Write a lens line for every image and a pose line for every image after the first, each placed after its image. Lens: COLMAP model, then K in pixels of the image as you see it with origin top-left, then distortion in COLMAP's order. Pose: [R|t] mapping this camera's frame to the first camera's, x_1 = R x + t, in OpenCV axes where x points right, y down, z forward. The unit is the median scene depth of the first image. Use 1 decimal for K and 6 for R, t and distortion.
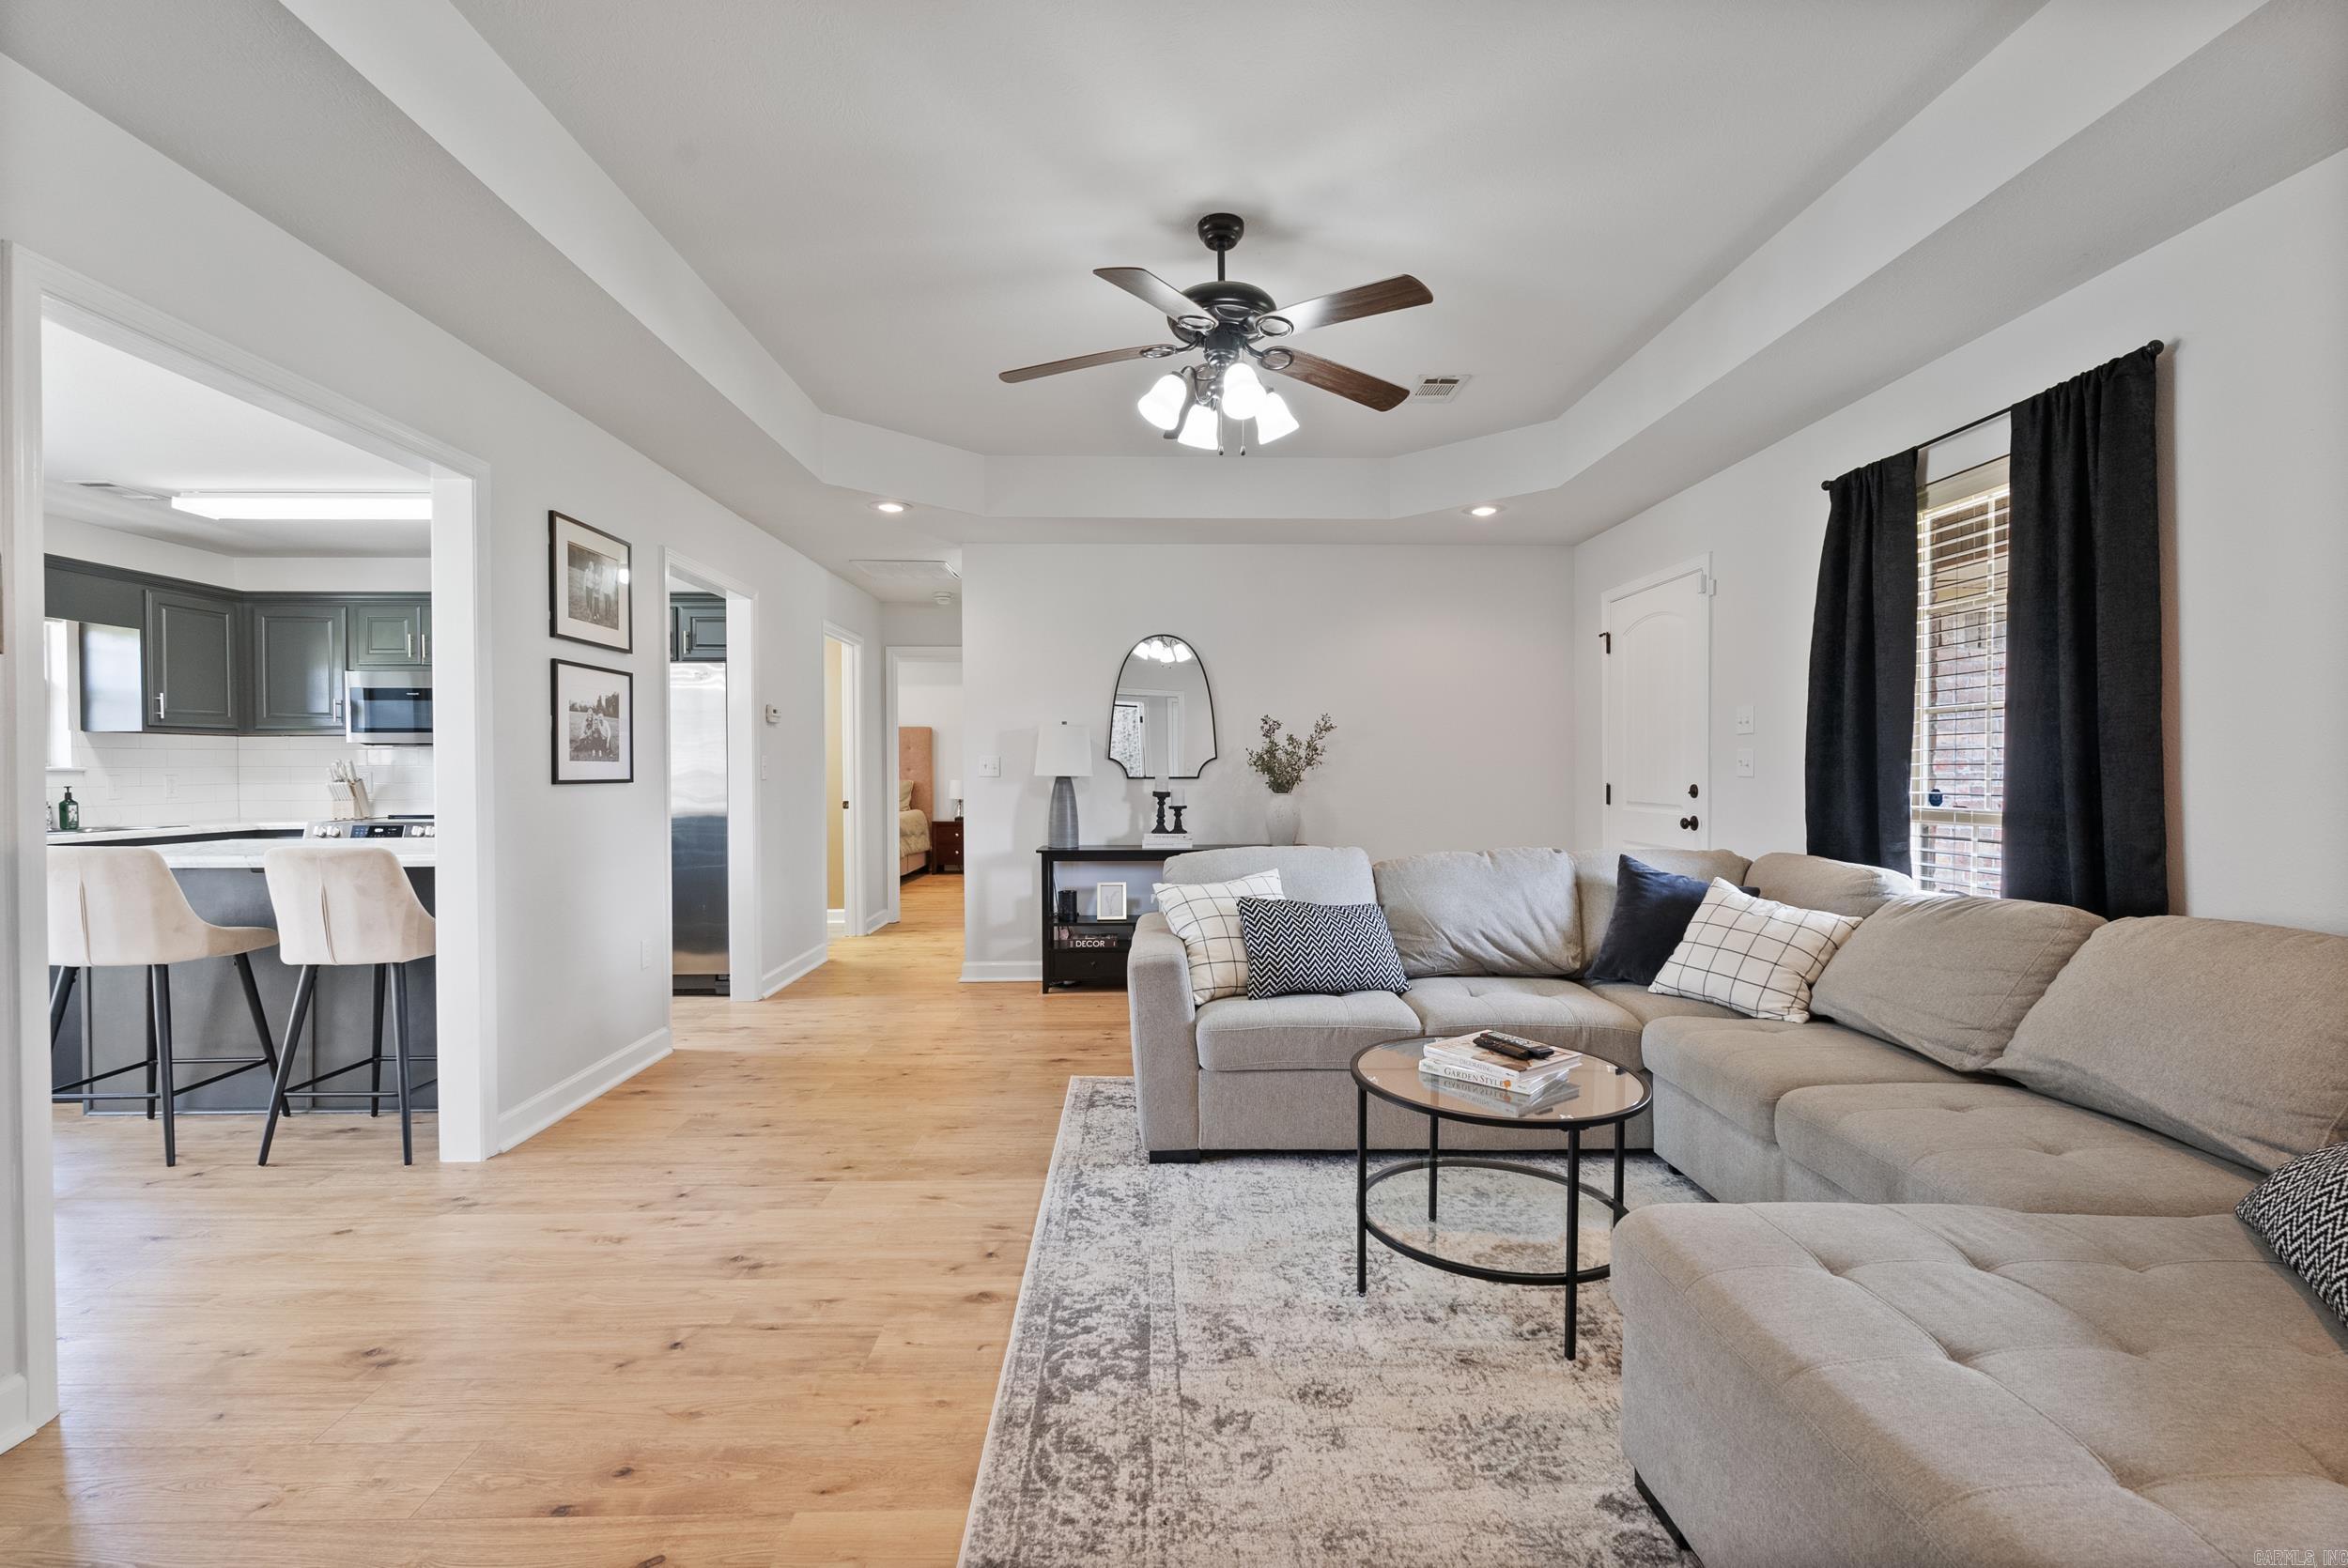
lens RADIAL K [[1040.0, 0, 1191.2], [0, 1040.0, 783.2], [0, 0, 1]] dist [-0.010481, 0.001842]
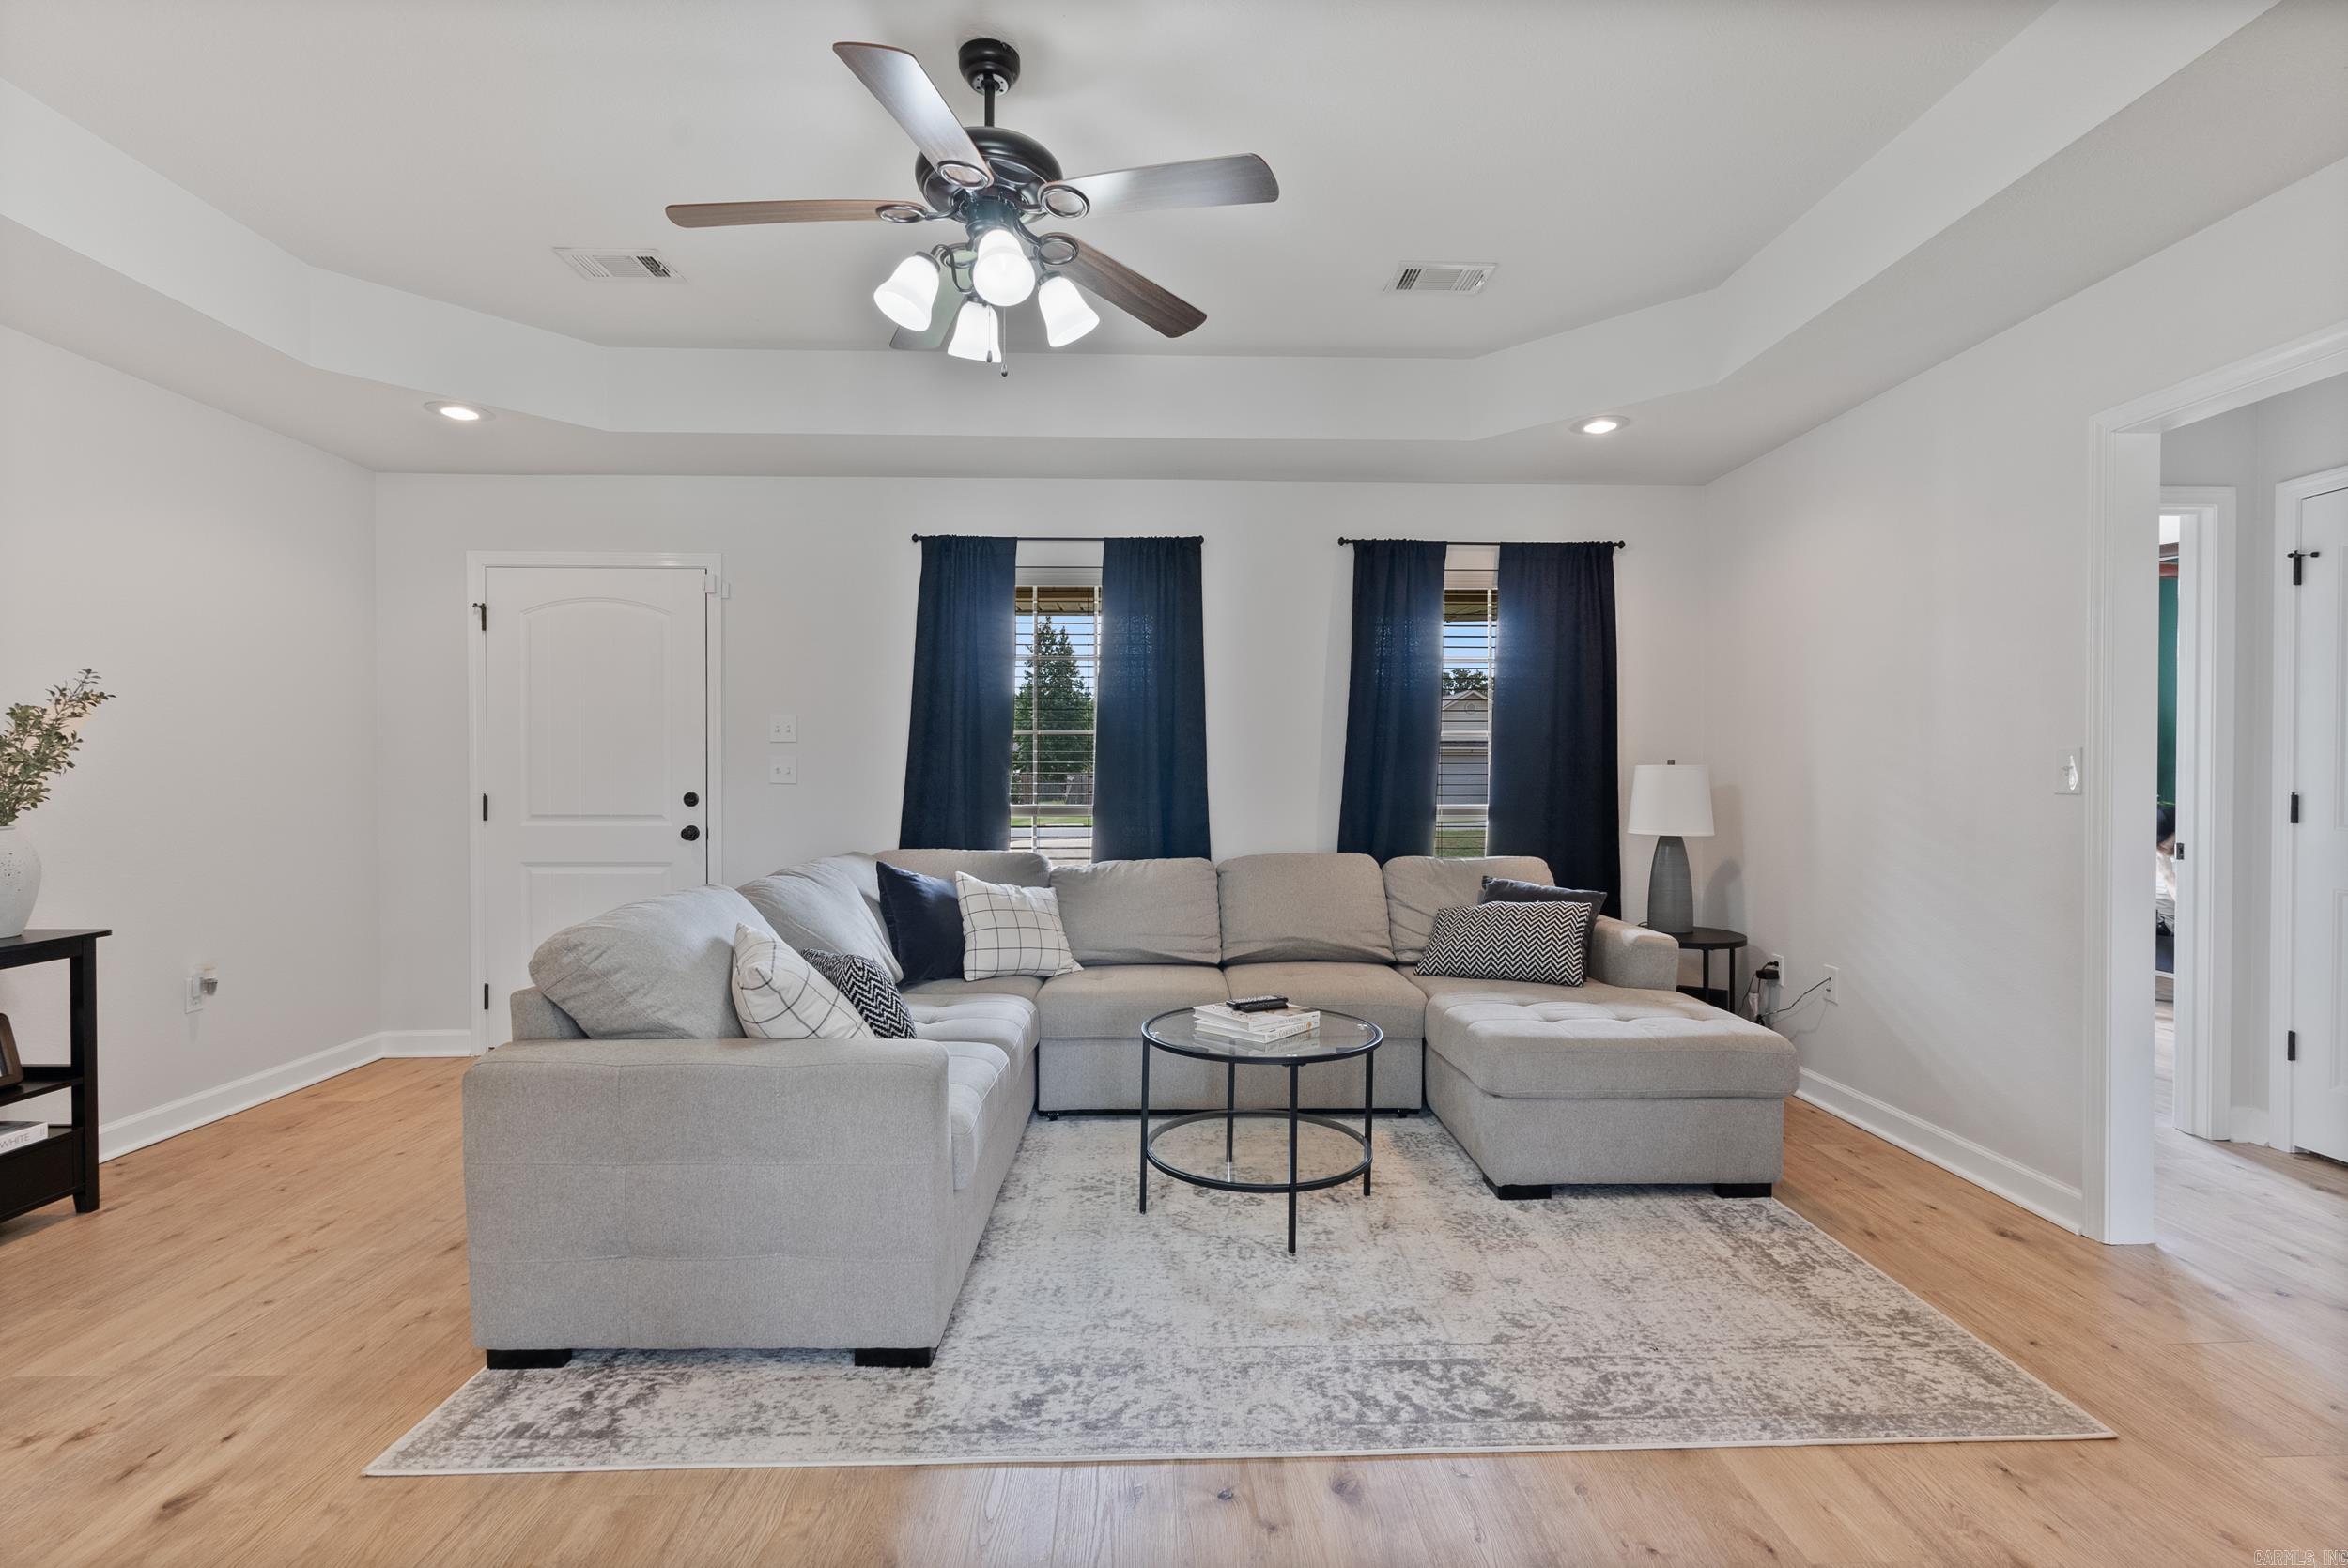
lens RADIAL K [[1040.0, 0, 1177.3], [0, 1040.0, 784.3], [0, 0, 1]] dist [-0.010481, 0.001842]
pose [[0.010254, -0.008347, 0.999913, -0.615503], [0.012196, 0.999892, 0.008222, -0.011258], [-0.999873, 0.012110, 0.010354, 0.725724]]
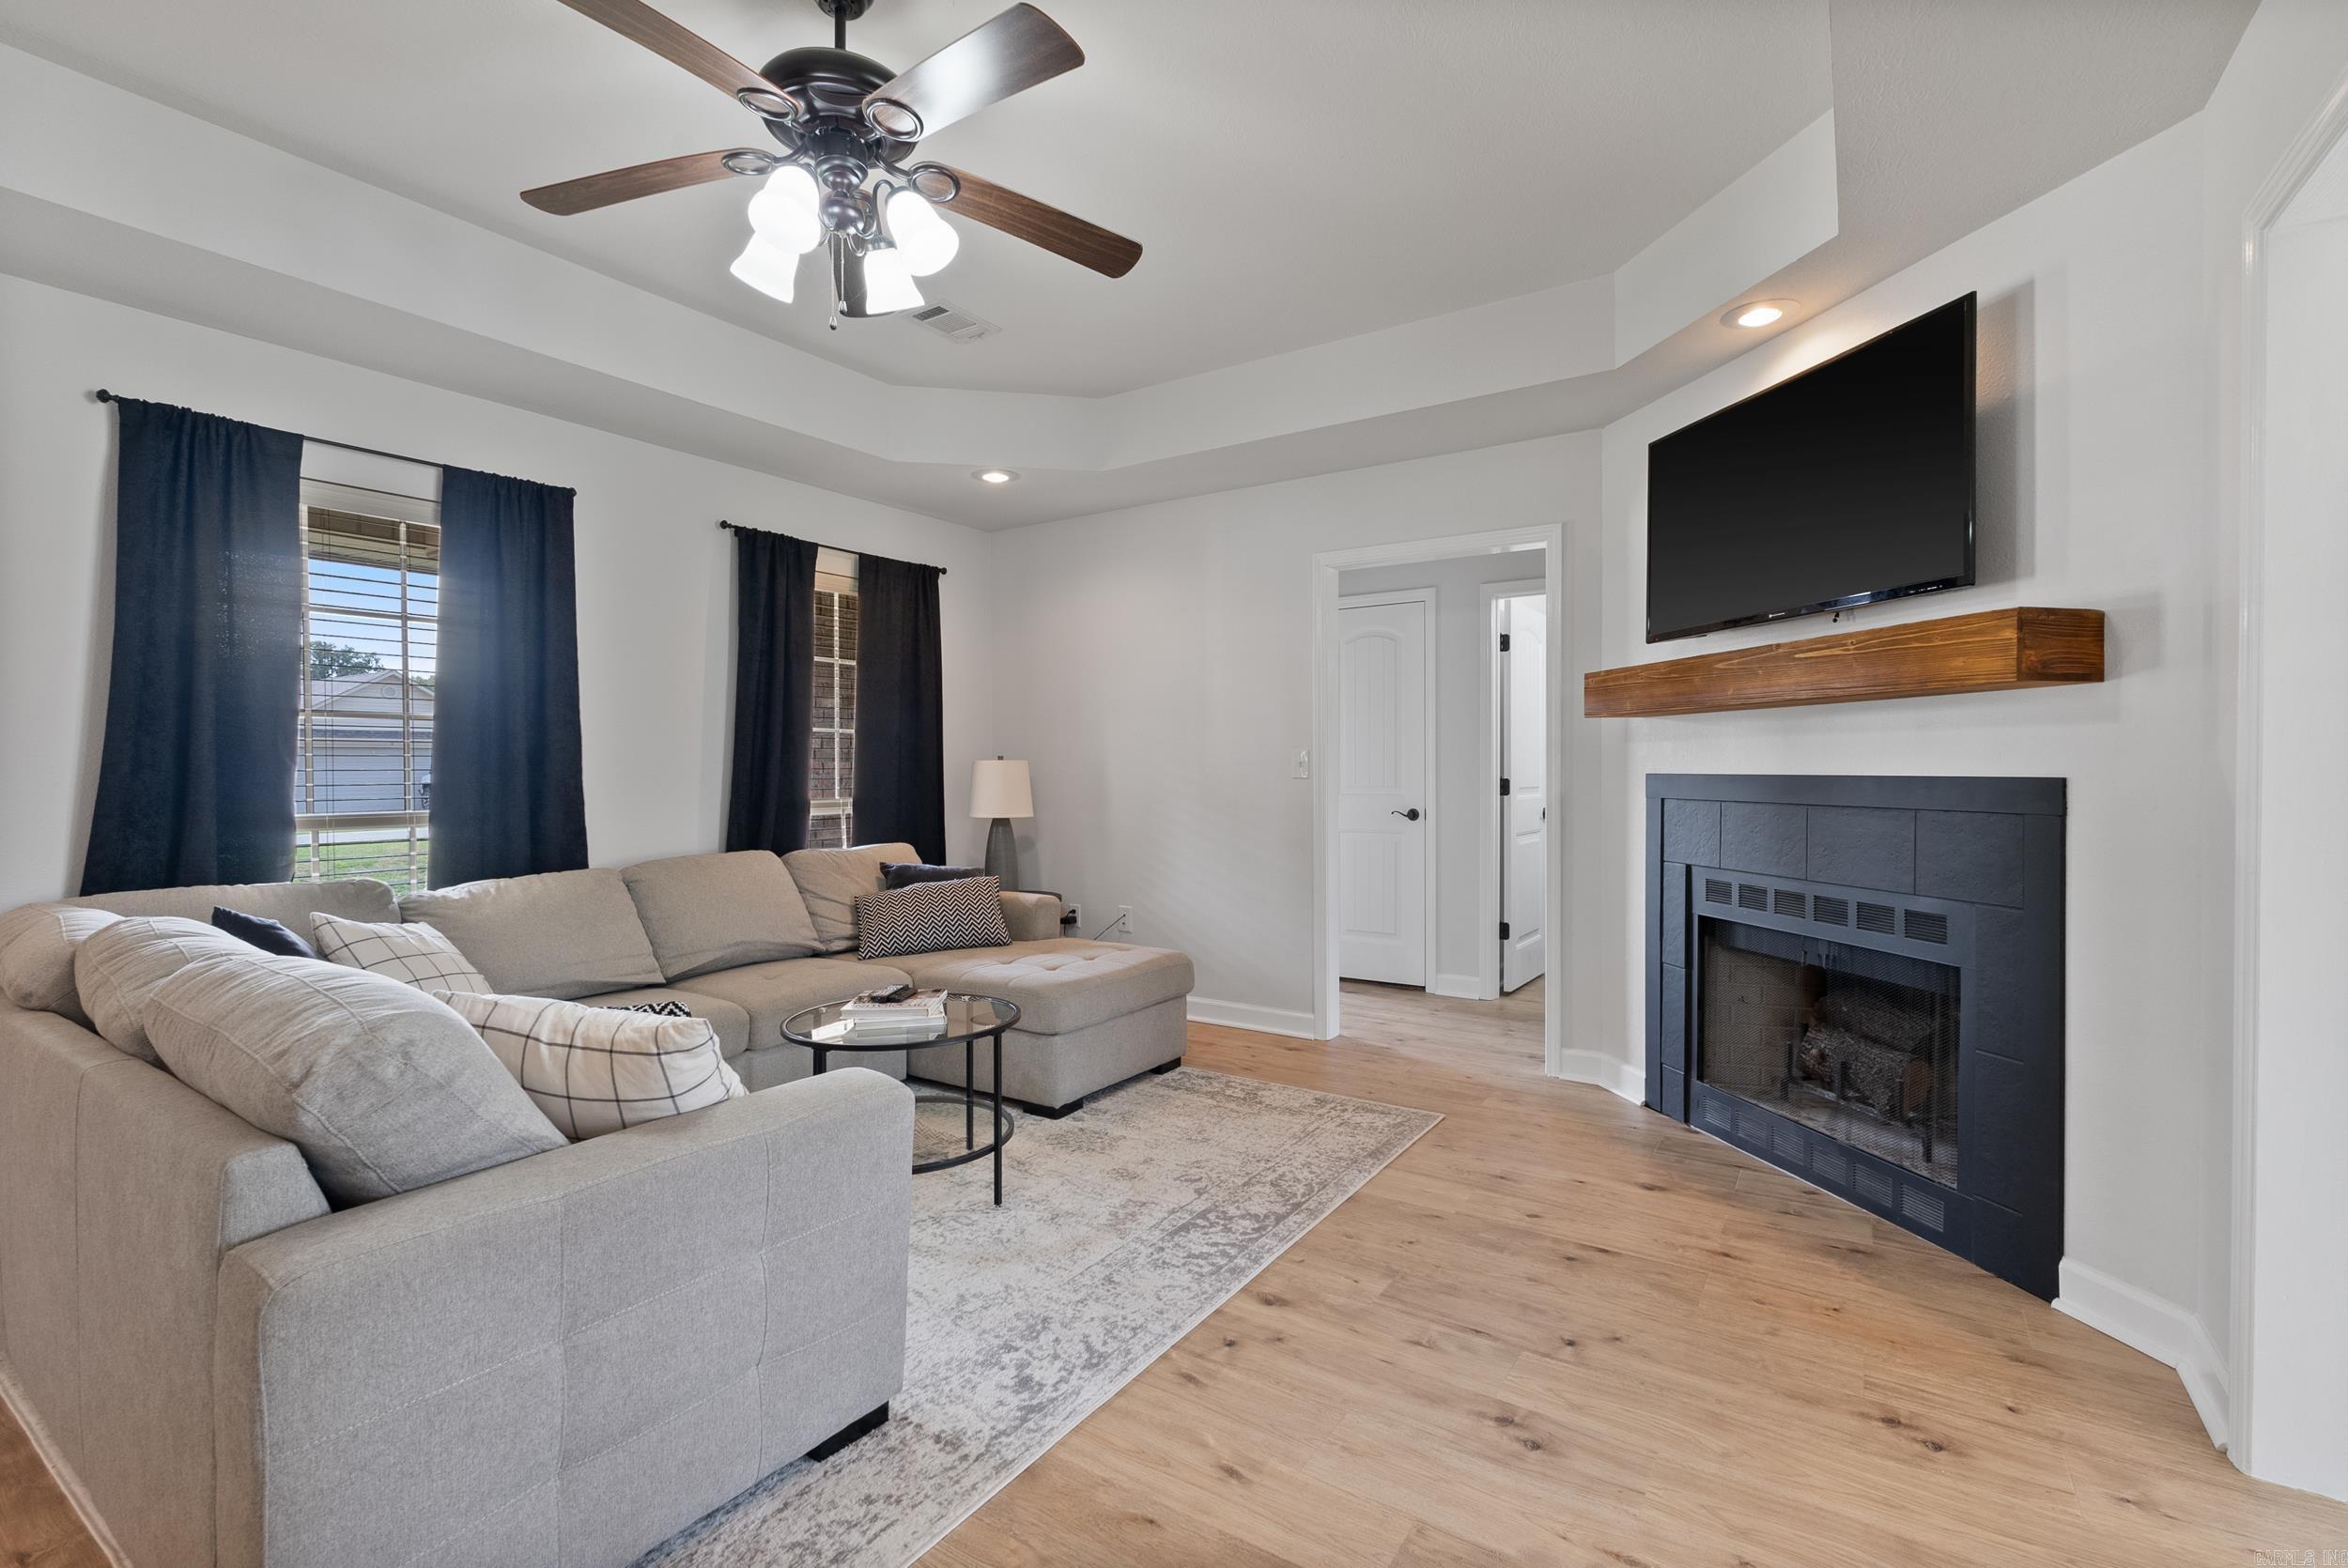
lens RADIAL K [[1040.0, 0, 1165.2], [0, 1040.0, 777.0], [0, 0, 1]] dist [-0.010481, 0.001842]
pose [[-0.805476, 0.000089, 0.592629, -0.464469], [0.014115, 0.999719, 0.019035, -0.017414], [-0.592461, 0.023697, -0.805251, 1.212222]]
